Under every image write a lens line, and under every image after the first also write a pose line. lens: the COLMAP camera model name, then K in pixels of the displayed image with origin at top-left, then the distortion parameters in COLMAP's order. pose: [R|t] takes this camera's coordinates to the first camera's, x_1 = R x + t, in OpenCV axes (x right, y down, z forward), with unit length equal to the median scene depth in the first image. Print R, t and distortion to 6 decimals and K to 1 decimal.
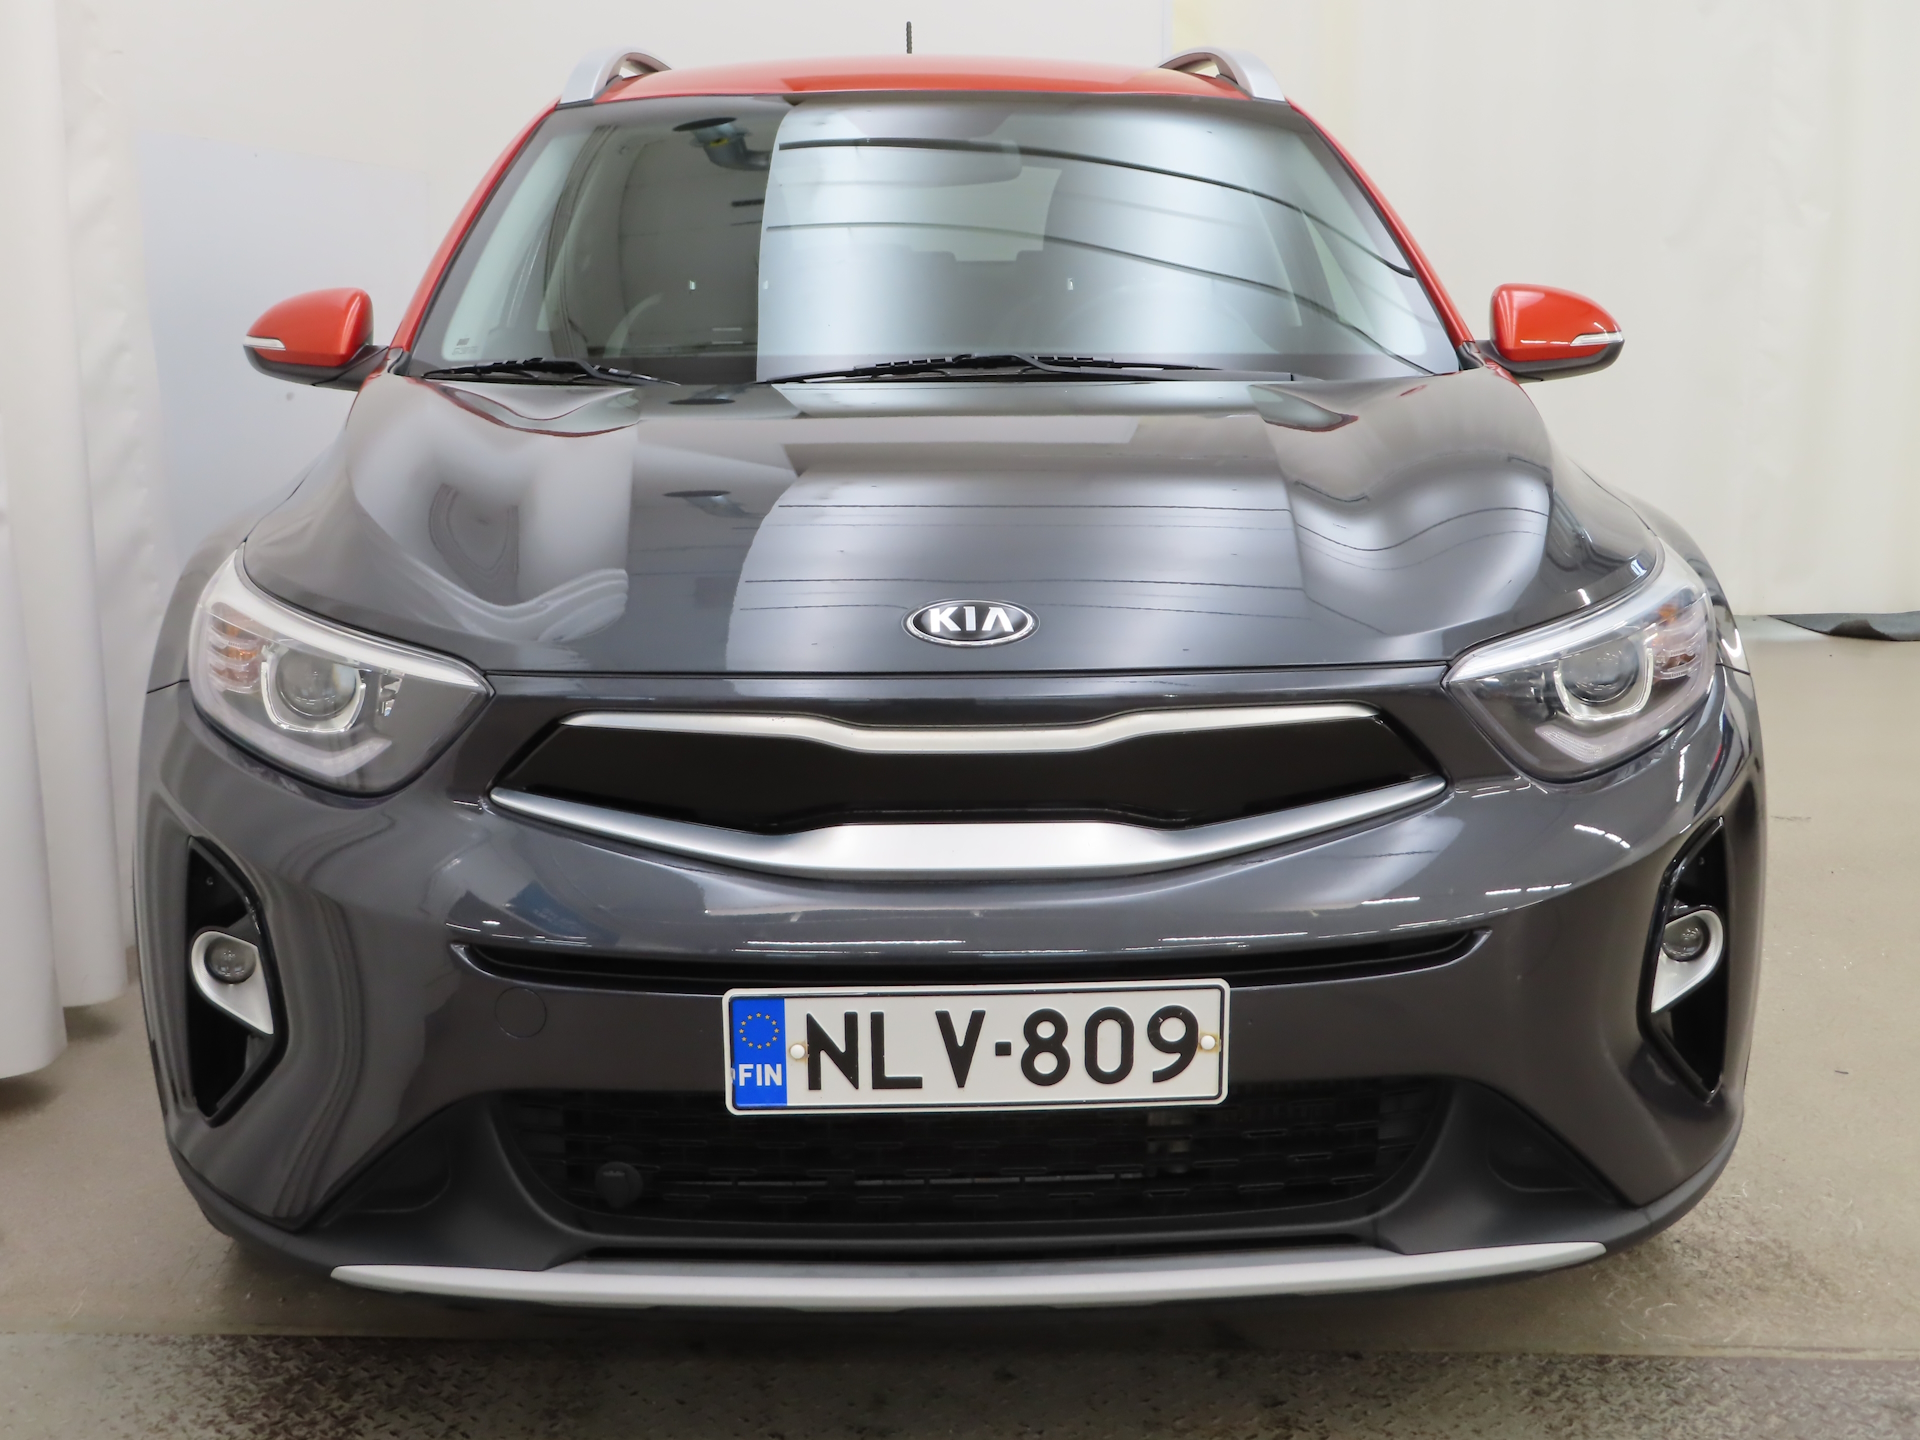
lens RADIAL K [[2447.0, 0, 960.0], [0, 2447.0, 720.0], [0, 0, 1]] dist [-0.005804, -0.015642]
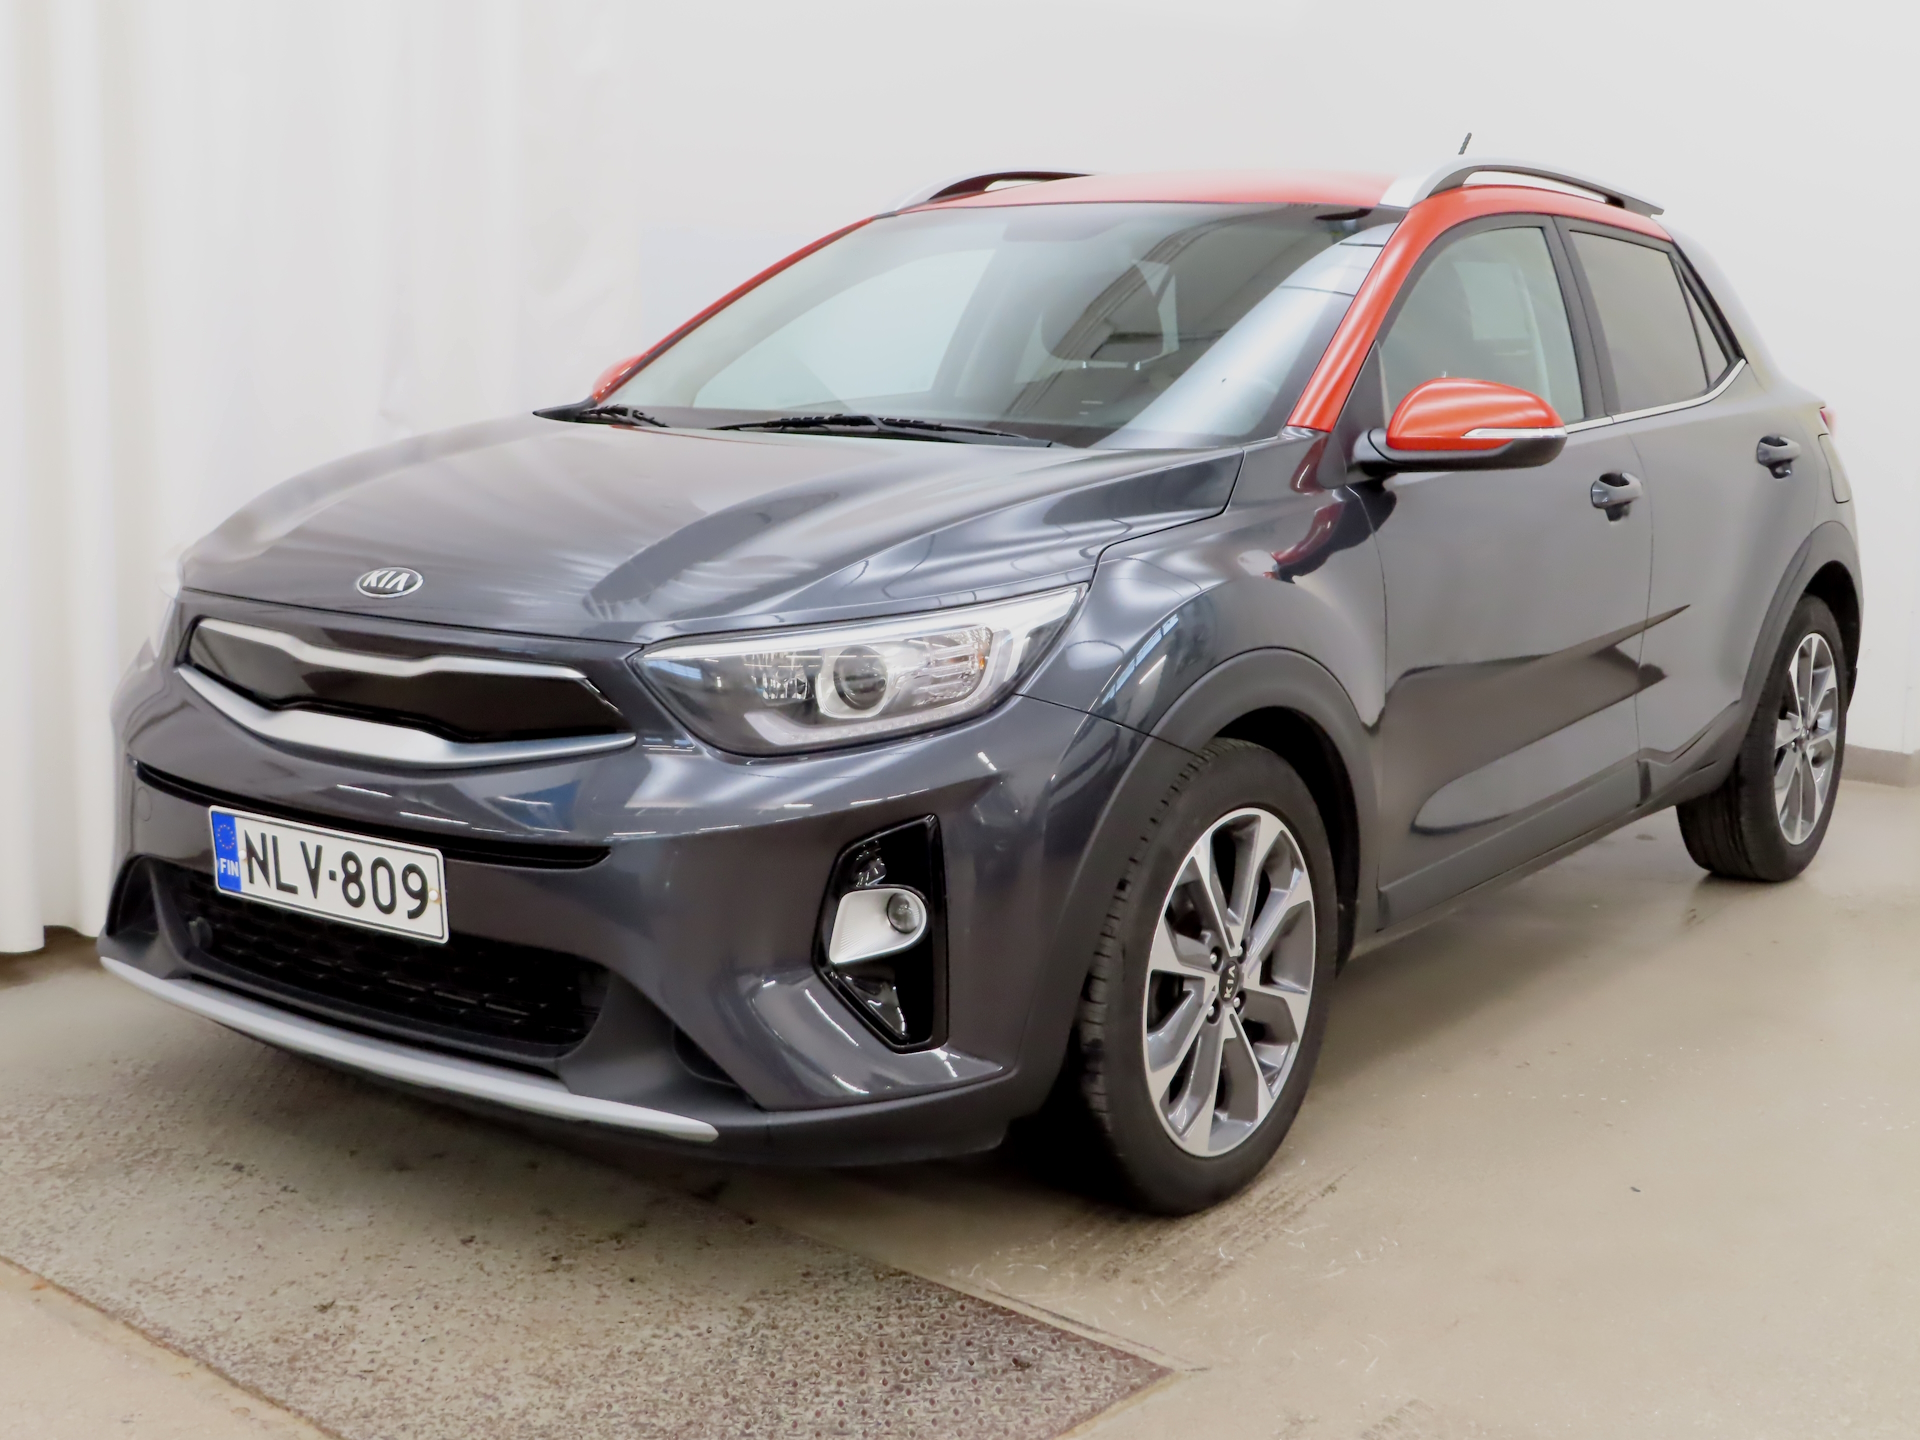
lens RADIAL K [[2447.0, 0, 960.0], [0, 2447.0, 720.0], [0, 0, 1]] dist [-0.005804, -0.015642]
pose [[0.787769, 0.119056, -0.604356, 1.160695], [-0.141095, 0.989934, 0.011097, -0.023694], [0.599594, 0.076529, 0.796637, 0.070276]]
